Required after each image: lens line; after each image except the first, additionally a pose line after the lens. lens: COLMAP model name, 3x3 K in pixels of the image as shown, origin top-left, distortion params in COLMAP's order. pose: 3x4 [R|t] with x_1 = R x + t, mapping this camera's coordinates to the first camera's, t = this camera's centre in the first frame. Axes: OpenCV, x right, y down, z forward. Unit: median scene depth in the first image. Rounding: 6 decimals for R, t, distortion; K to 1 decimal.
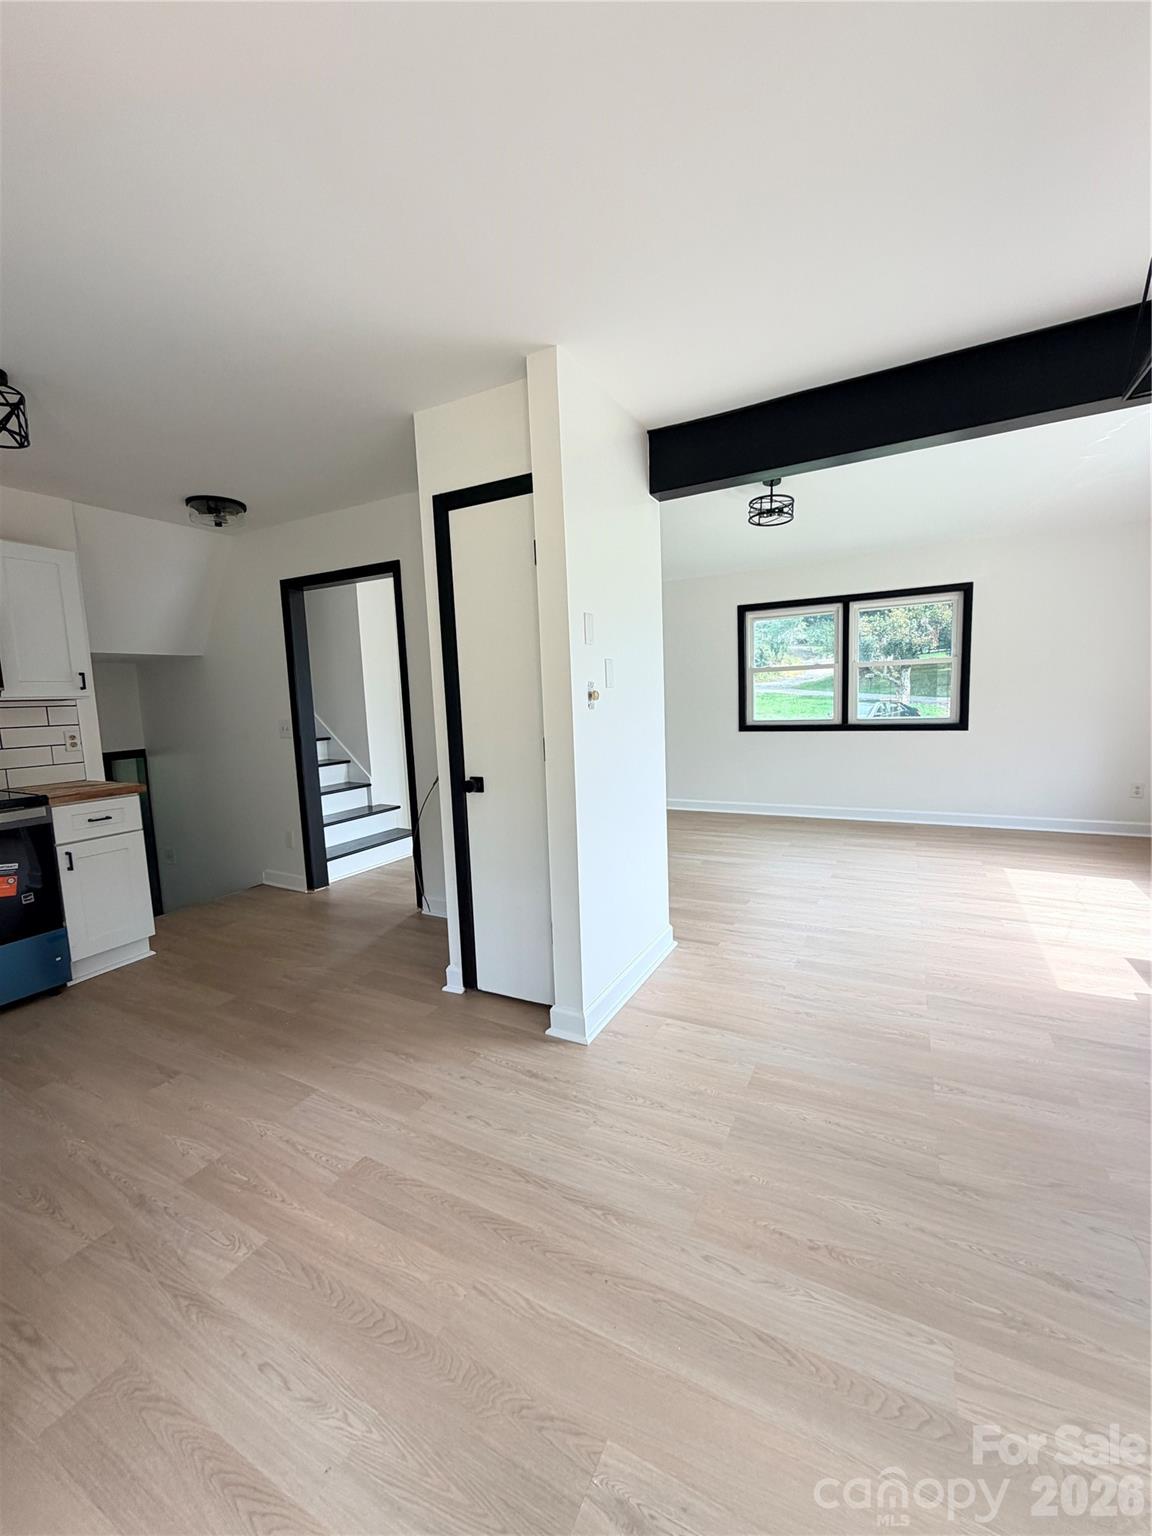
lens RADIAL K [[615.7, 0, 572.9], [0, 615.7, 763.9], [0, 0, 1]] dist [0.001634, 0.000061]
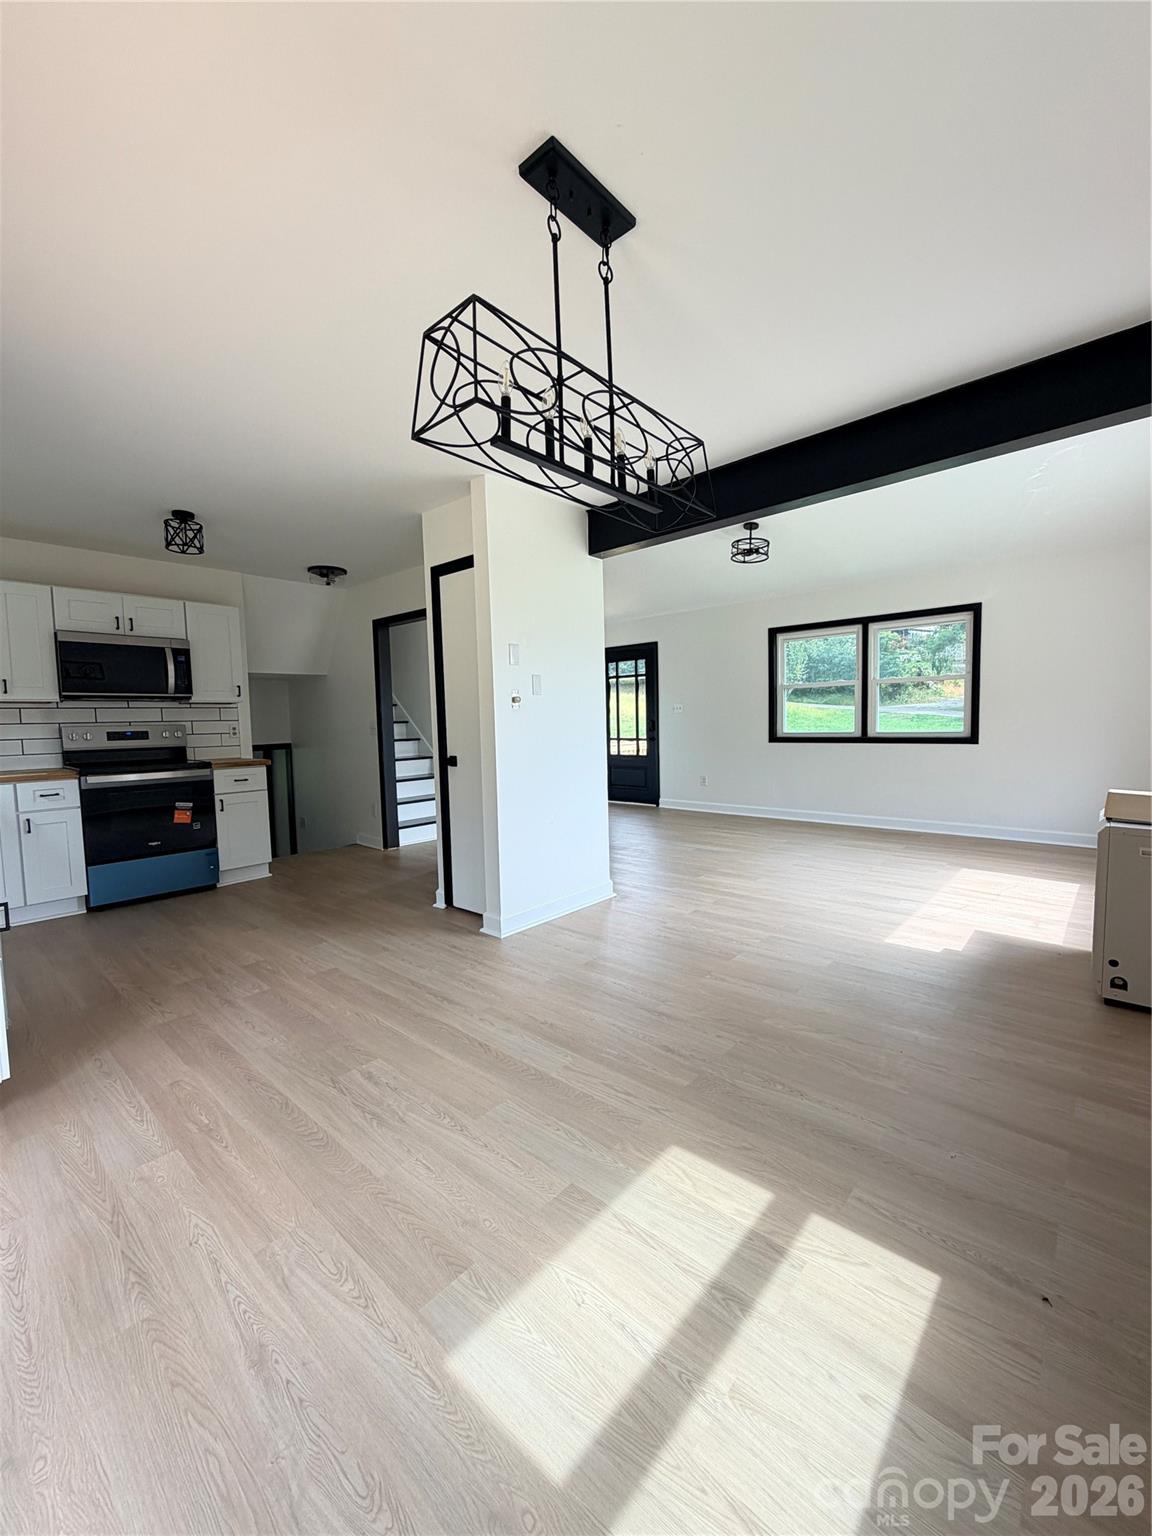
lens RADIAL K [[615.7, 0, 572.4], [0, 615.7, 764.1], [0, 0, 1]] dist [0.001634, 0.000061]
pose [[0.970869, 0.030789, -0.237624, 0.444449], [-0.038214, 0.998913, -0.026700, 0.065324], [0.236543, 0.035003, 0.970990, -0.332501]]
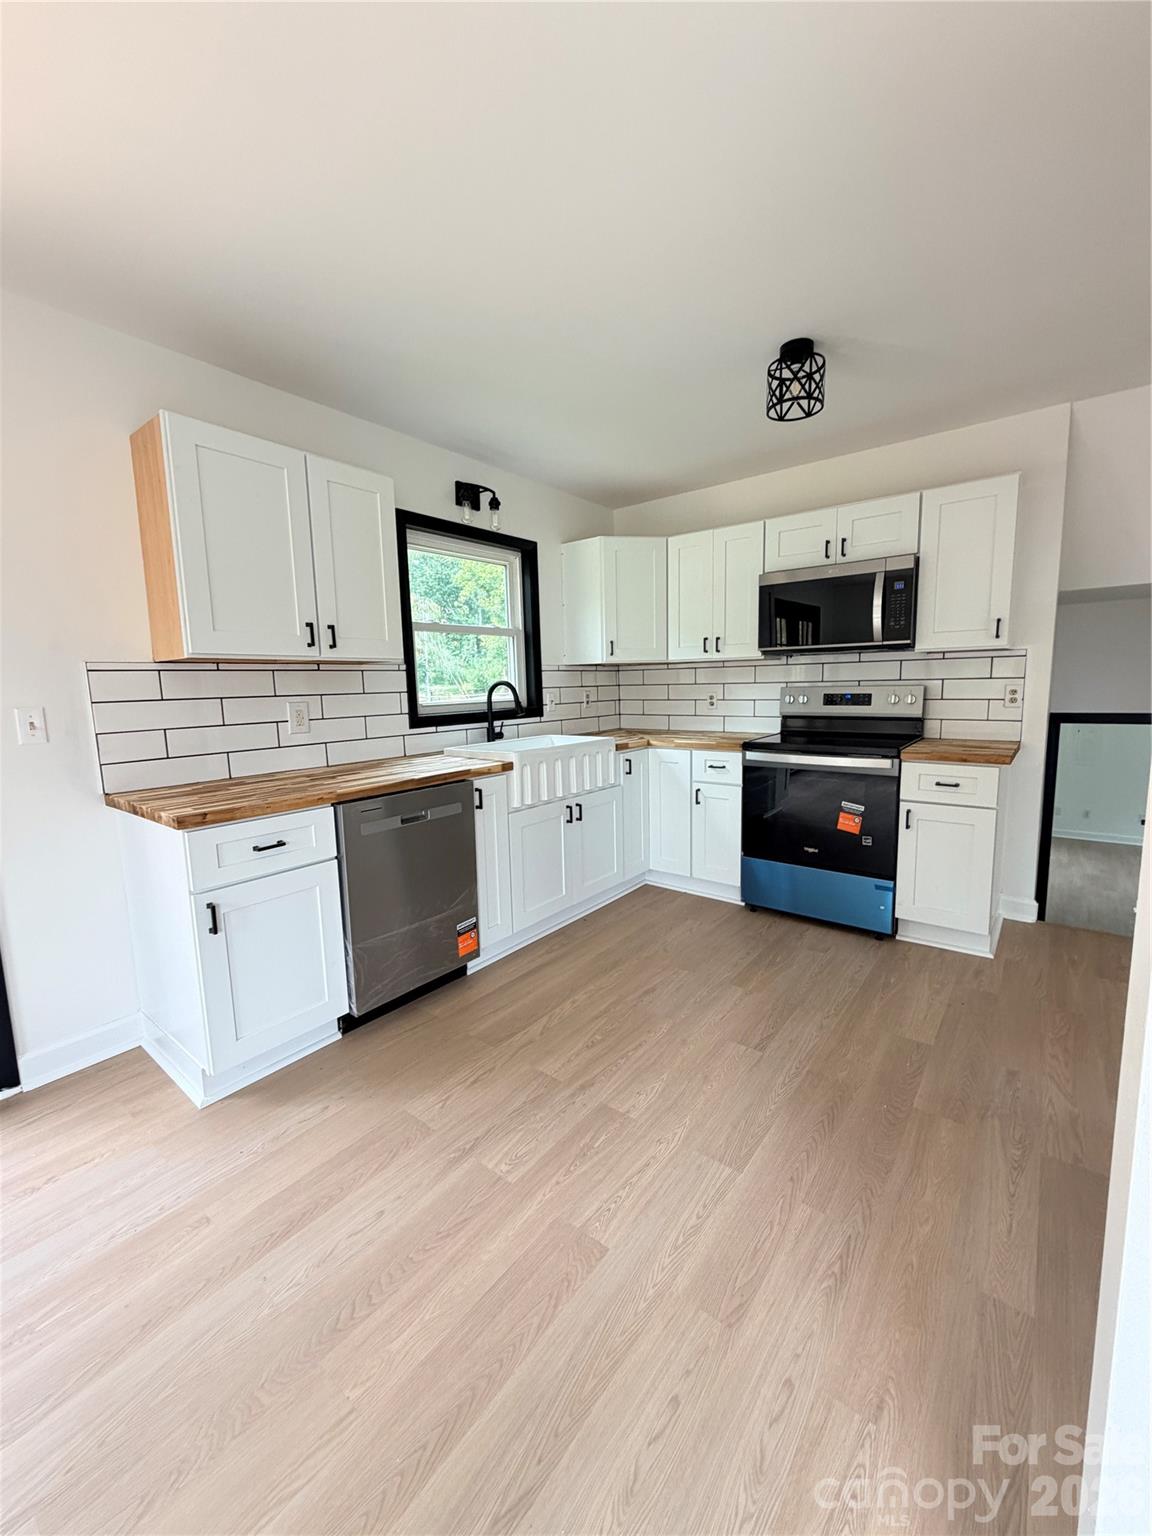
lens RADIAL K [[615.7, 0, 578.7], [0, 615.7, 761.0], [0, 0, 1]] dist [0.001634, 0.000061]
pose [[-0.165917, 0.170638, -0.971264, 0.217353], [-0.074657, 0.979915, 0.184912, -0.079695], [0.983310, 0.103192, -0.149845, 0.668765]]
